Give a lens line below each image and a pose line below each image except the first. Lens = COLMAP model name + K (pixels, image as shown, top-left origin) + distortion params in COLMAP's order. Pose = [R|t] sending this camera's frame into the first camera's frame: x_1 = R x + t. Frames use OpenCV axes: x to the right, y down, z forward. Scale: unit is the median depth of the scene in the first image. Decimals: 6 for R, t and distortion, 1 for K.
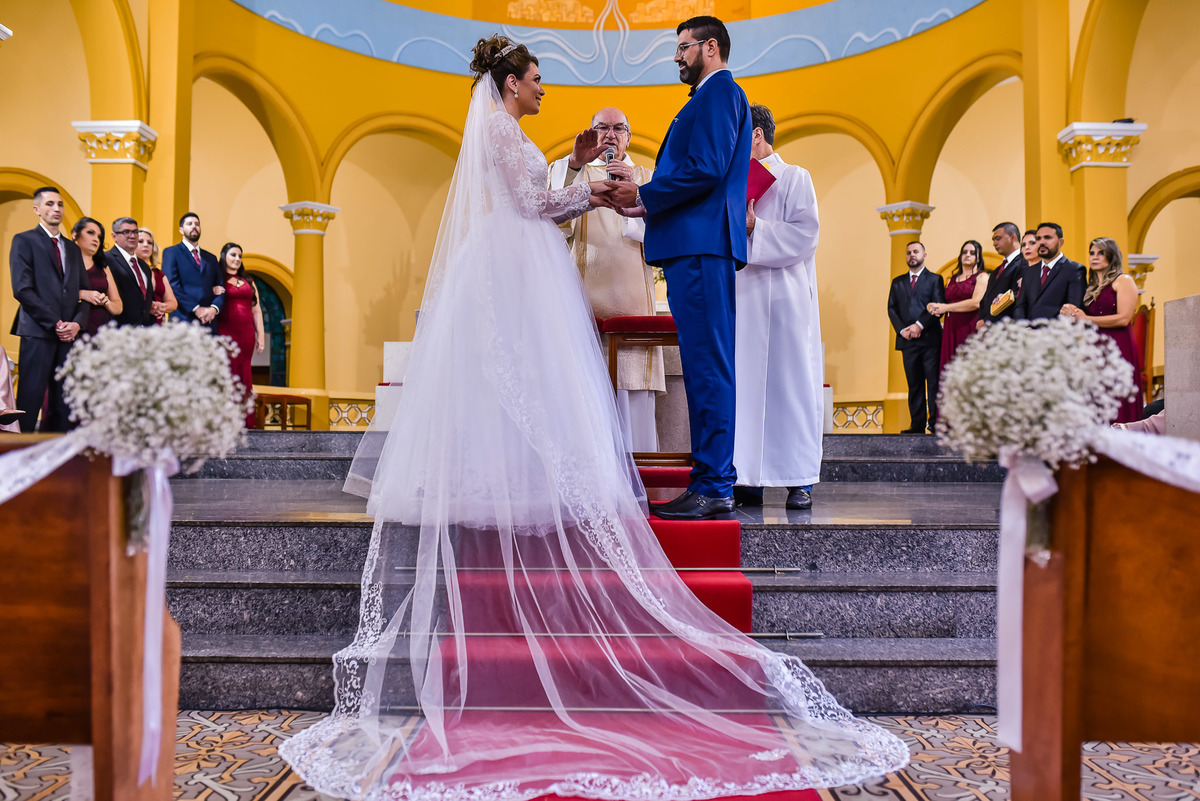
lens RADIAL K [[1143.5, 0, 578.5], [0, 1143.5, 401.6], [0, 0, 1]] dist [-0.013976, 0.008259]
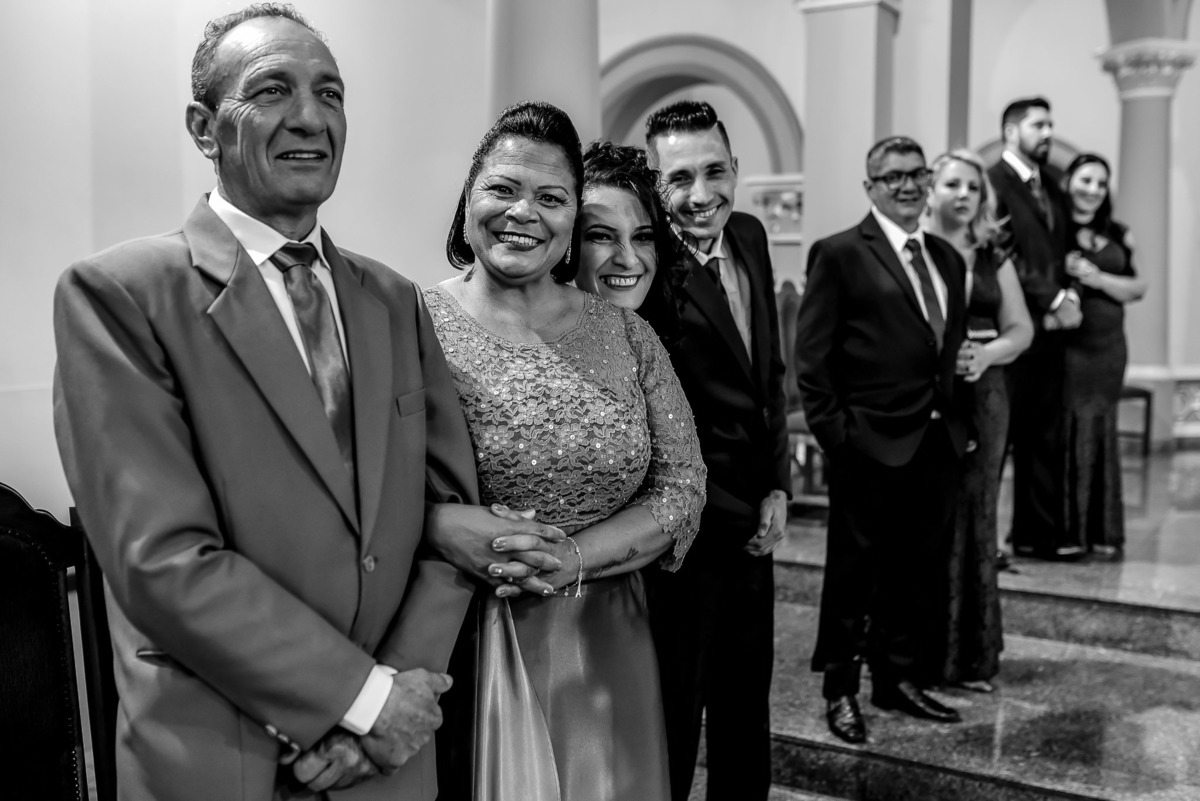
lens RADIAL K [[1216.1, 0, 602.4], [0, 1216.1, 382.5], [0, 0, 1]] dist [-0.009902, 0.013030]
pose [[0.853873, 0.034579, -0.519331, -0.170264], [0.021482, 0.994599, 0.101544, -0.082628], [0.520037, -0.097862, 0.848519, 0.370105]]
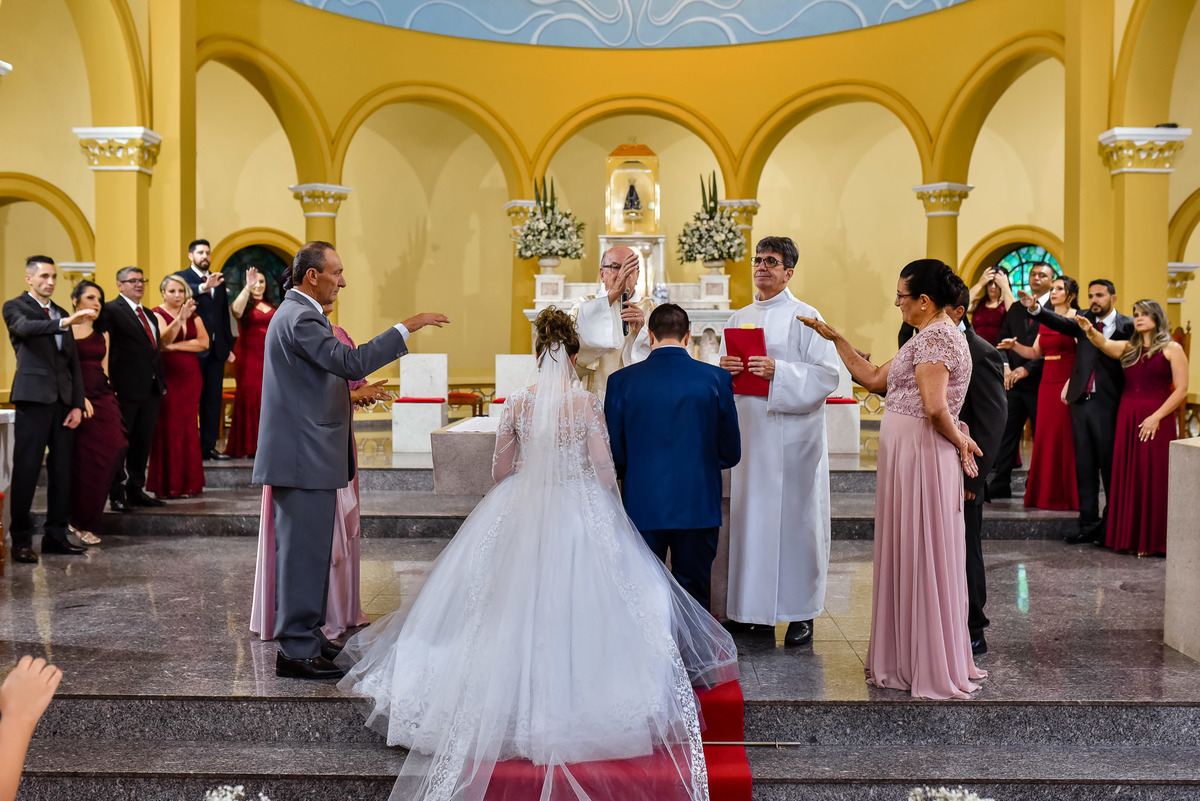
lens RADIAL K [[1216.1, 0, 602.4], [0, 1216.1, 382.5], [0, 0, 1]] dist [-0.009902, 0.013030]
pose [[0.999987, -0.002640, -0.004386, 0.006022], [0.002939, 0.997568, 0.069636, -0.090064], [0.004191, -0.069648, 0.997563, -0.031552]]
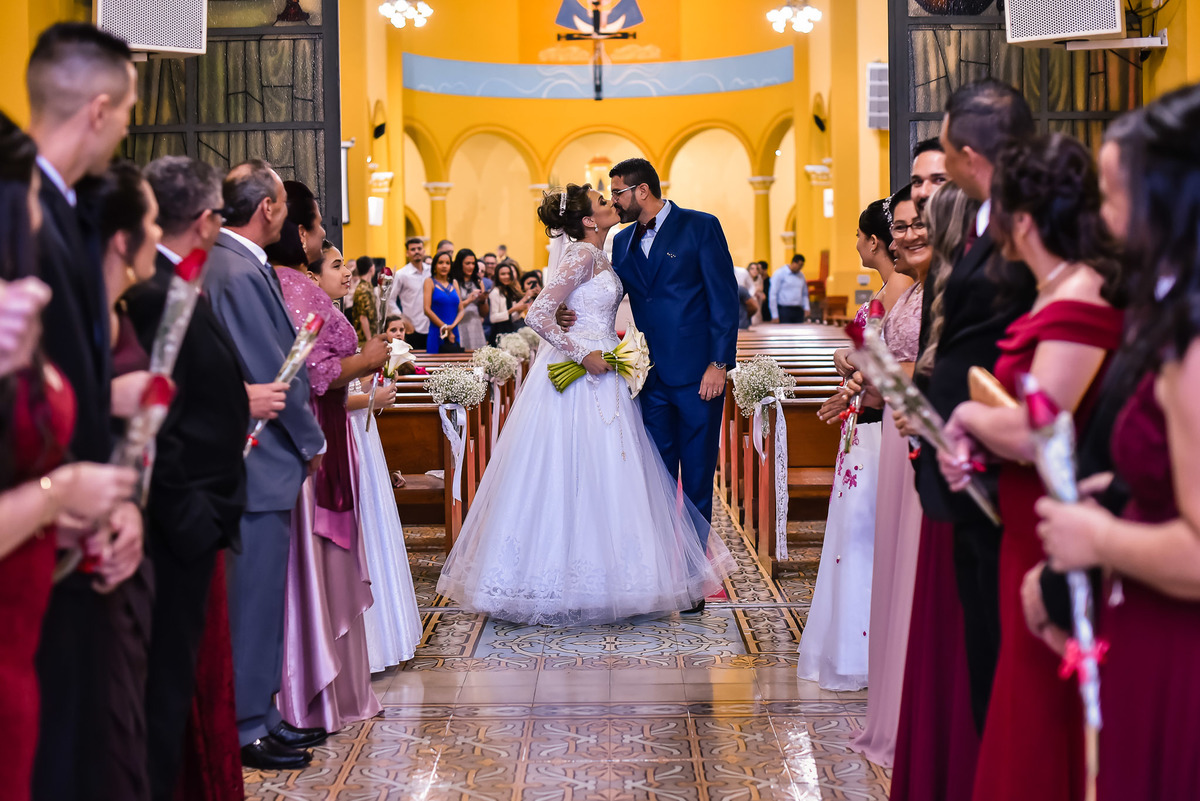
lens RADIAL K [[2271.7, 0, 600.0], [0, 2271.7, 400.5], [0, 0, 1]] dist [-0.117440, 0.087203]
pose [[0.999344, -0.025047, 0.026170, -0.092759], [0.022443, 0.995183, 0.095431, -0.193207], [-0.028435, -0.094781, 0.995092, -3.077333]]
